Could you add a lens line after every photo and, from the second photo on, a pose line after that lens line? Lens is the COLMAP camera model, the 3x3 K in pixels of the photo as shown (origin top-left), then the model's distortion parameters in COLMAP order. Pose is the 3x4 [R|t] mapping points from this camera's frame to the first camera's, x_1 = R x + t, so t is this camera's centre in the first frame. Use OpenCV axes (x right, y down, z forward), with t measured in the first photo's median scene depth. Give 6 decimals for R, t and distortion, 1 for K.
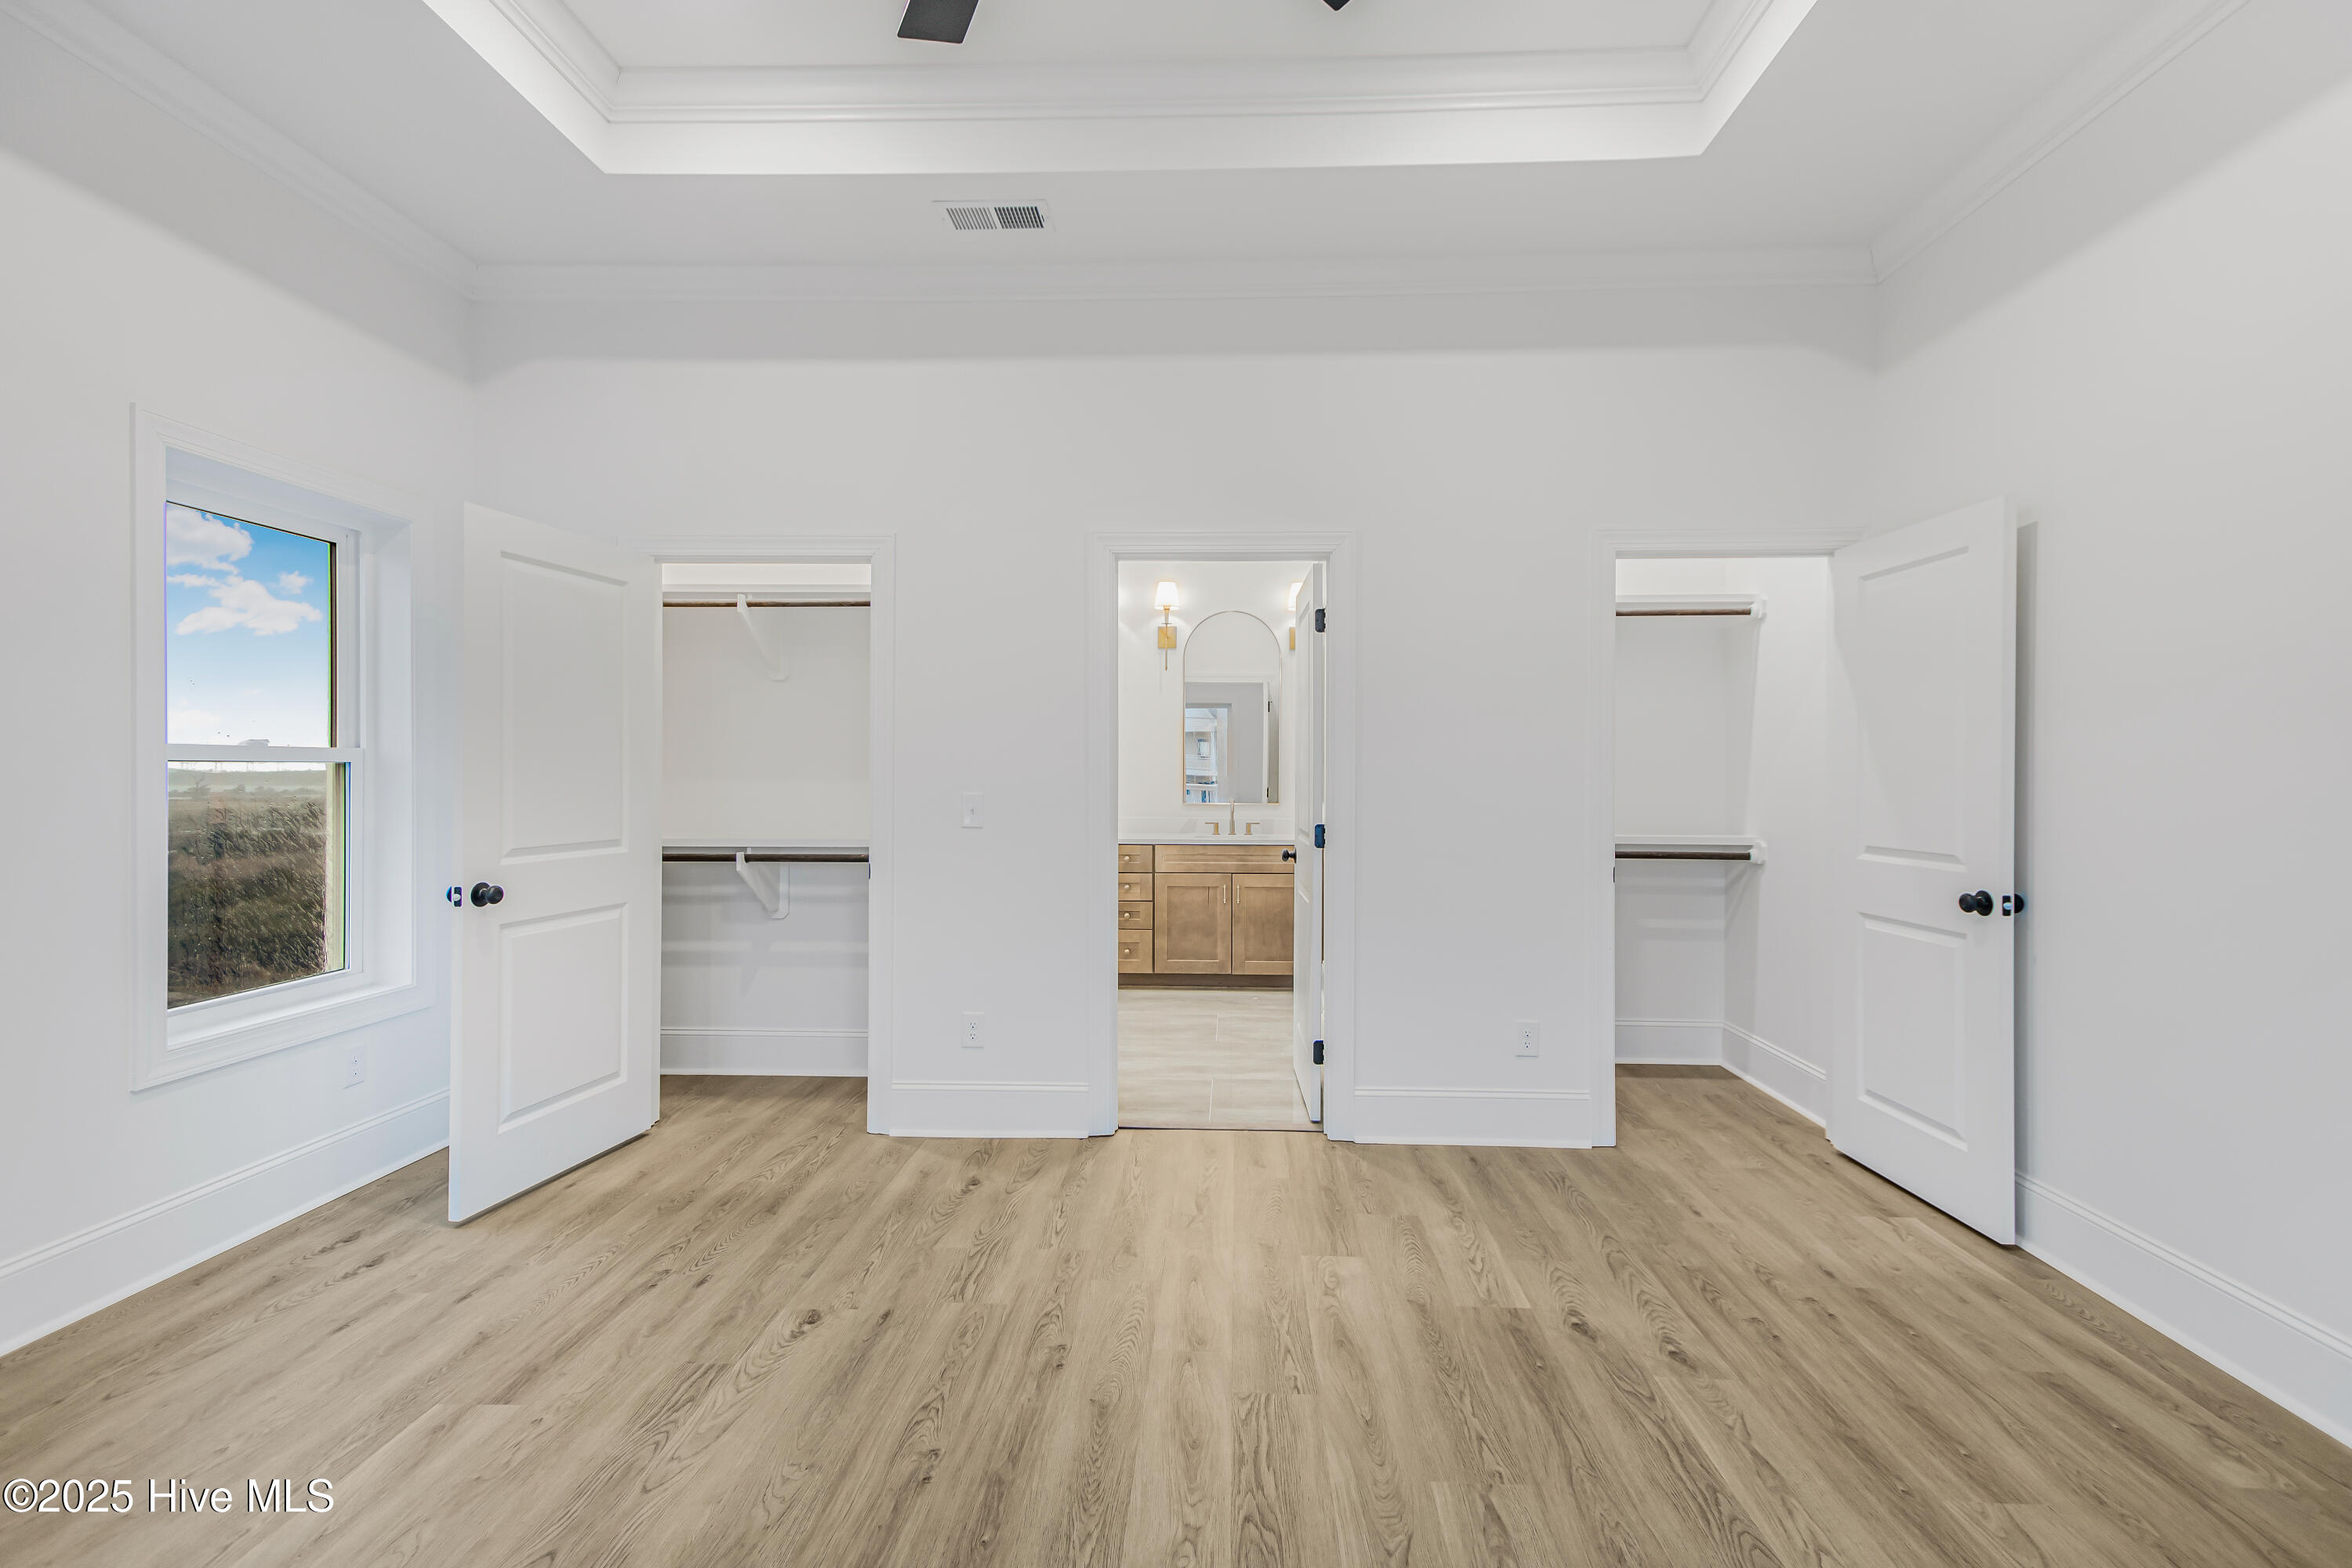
lens RADIAL K [[1095.1, 0, 1175.1], [0, 1095.1, 771.7], [0, 0, 1]] dist [0.024134, -0.000177]
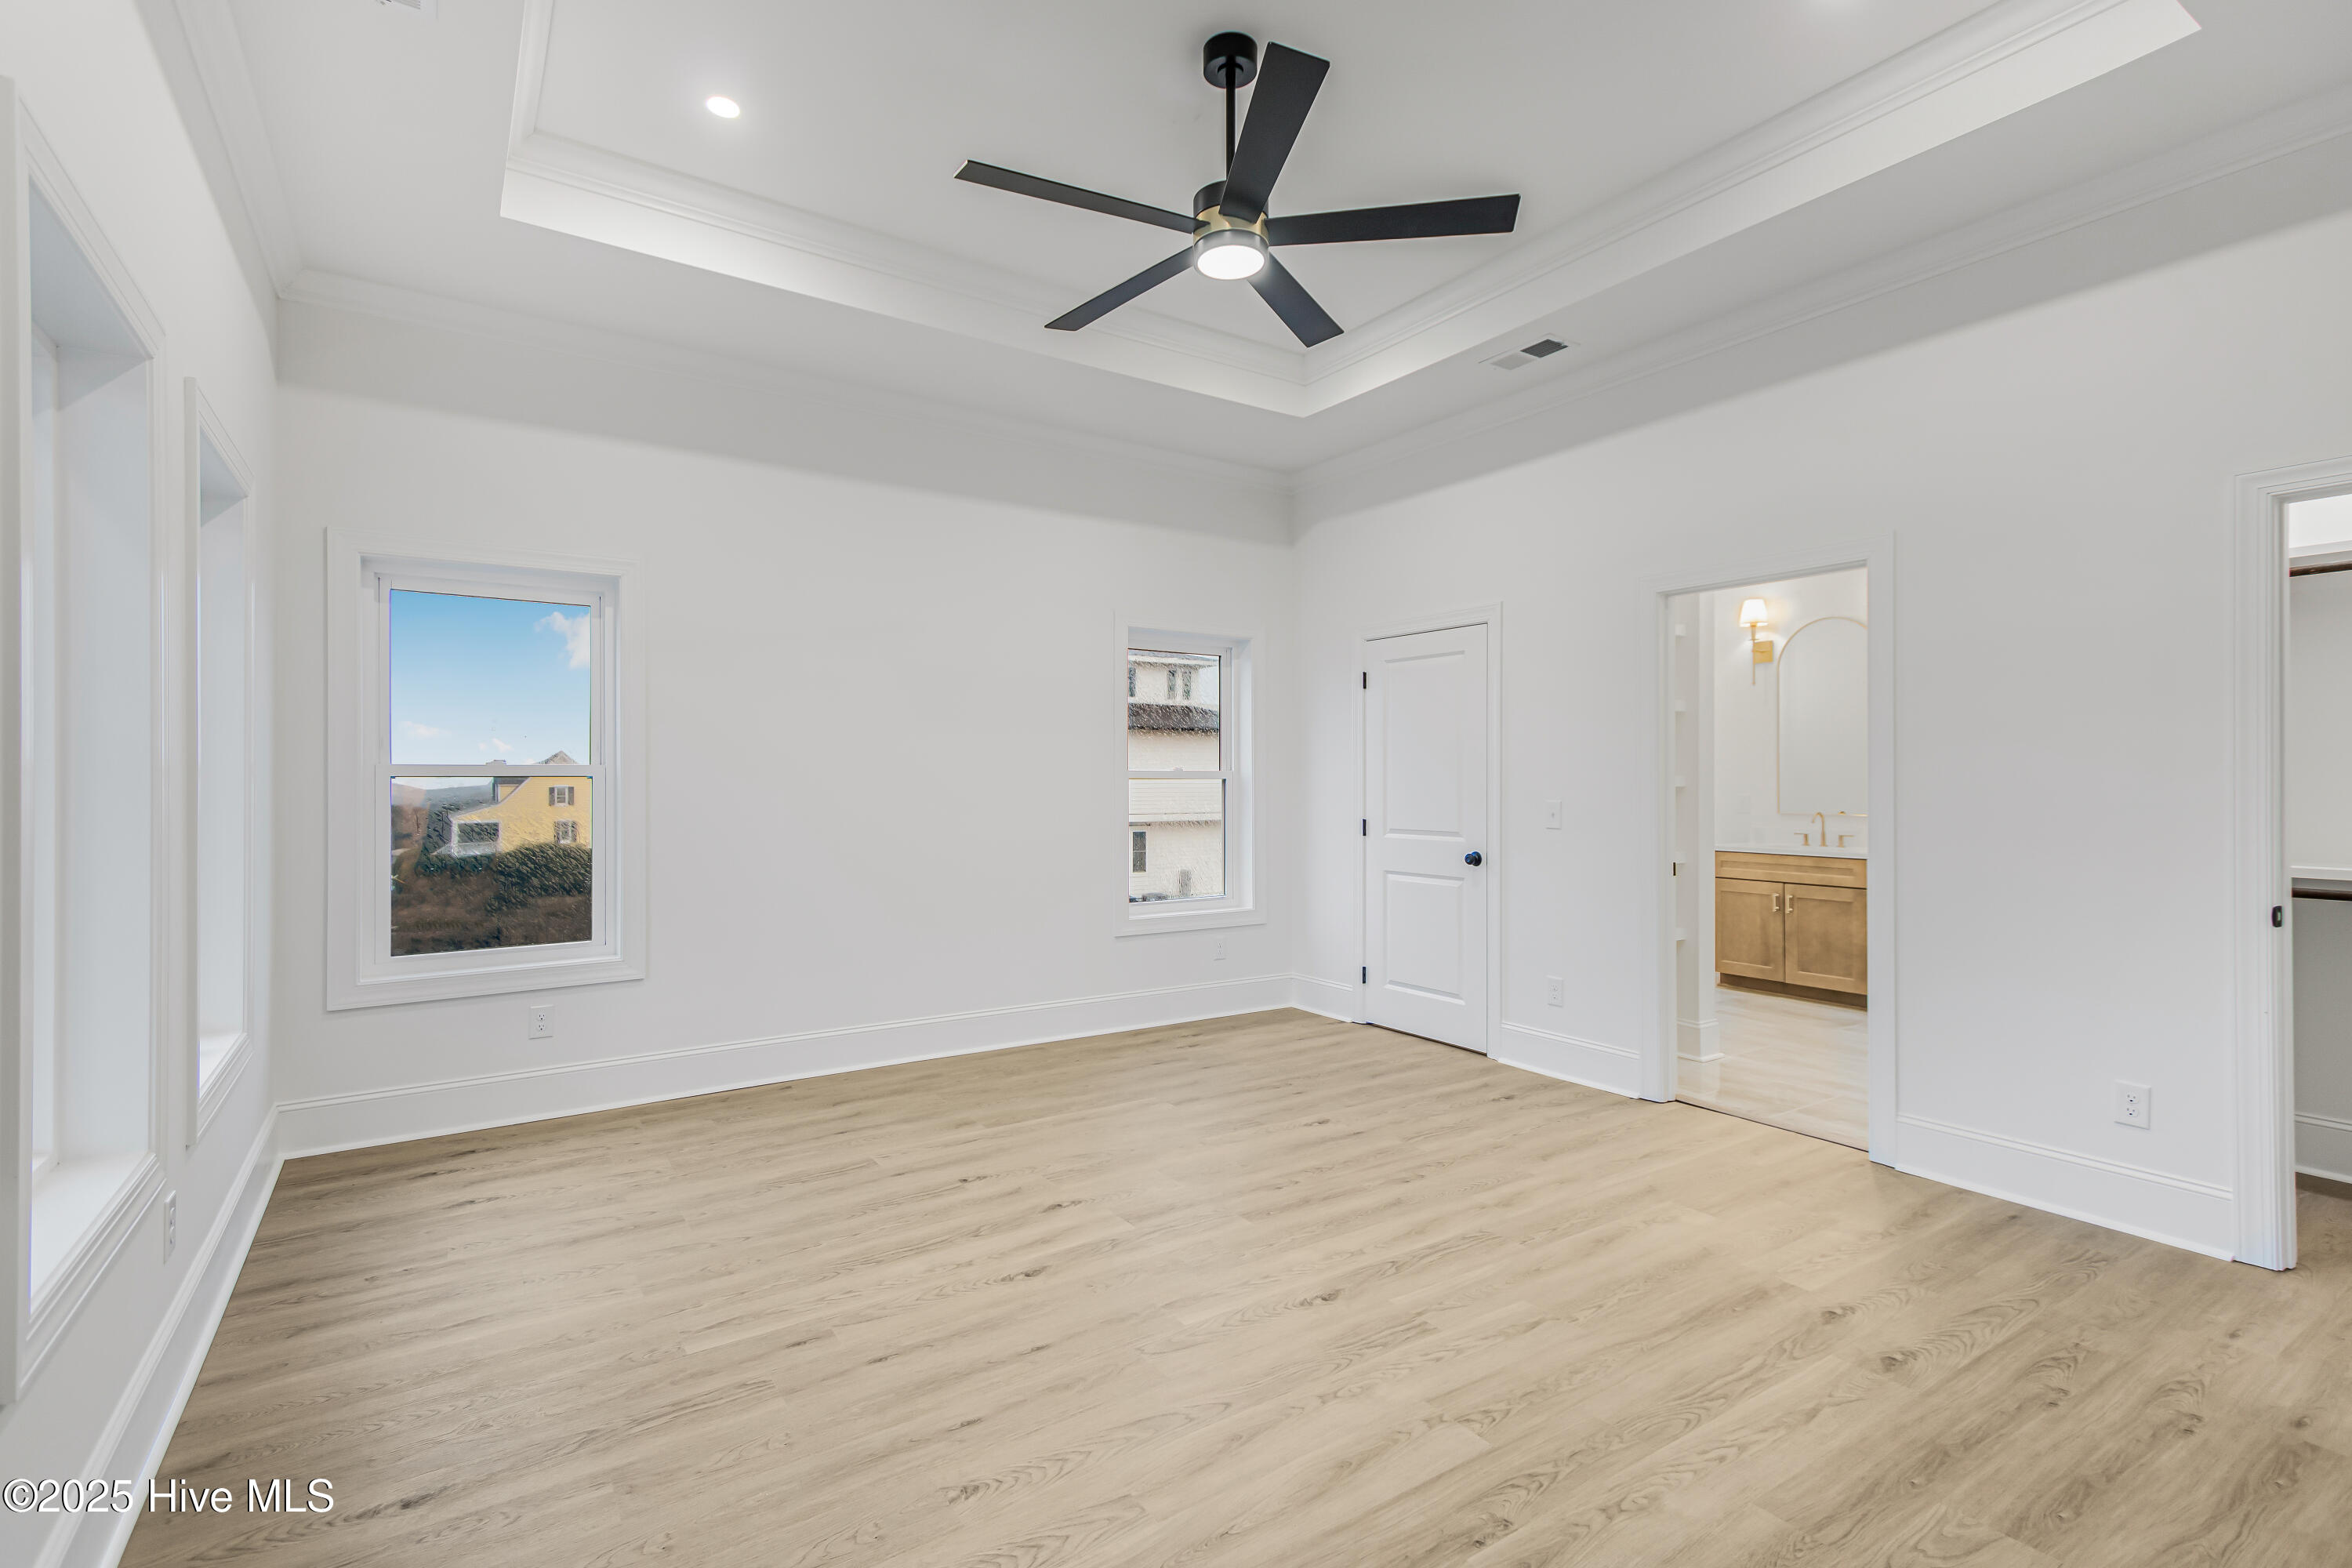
lens RADIAL K [[1094.5, 0, 1157.9], [0, 1094.5, 784.5], [0, 0, 1]] dist [0.006876, -0.000573]
pose [[0.570716, -0.001425, -0.821146, 0.685536], [-0.001166, 0.999996, -0.002546, 0.004913], [0.821147, 0.002411, 0.570712, -0.091809]]
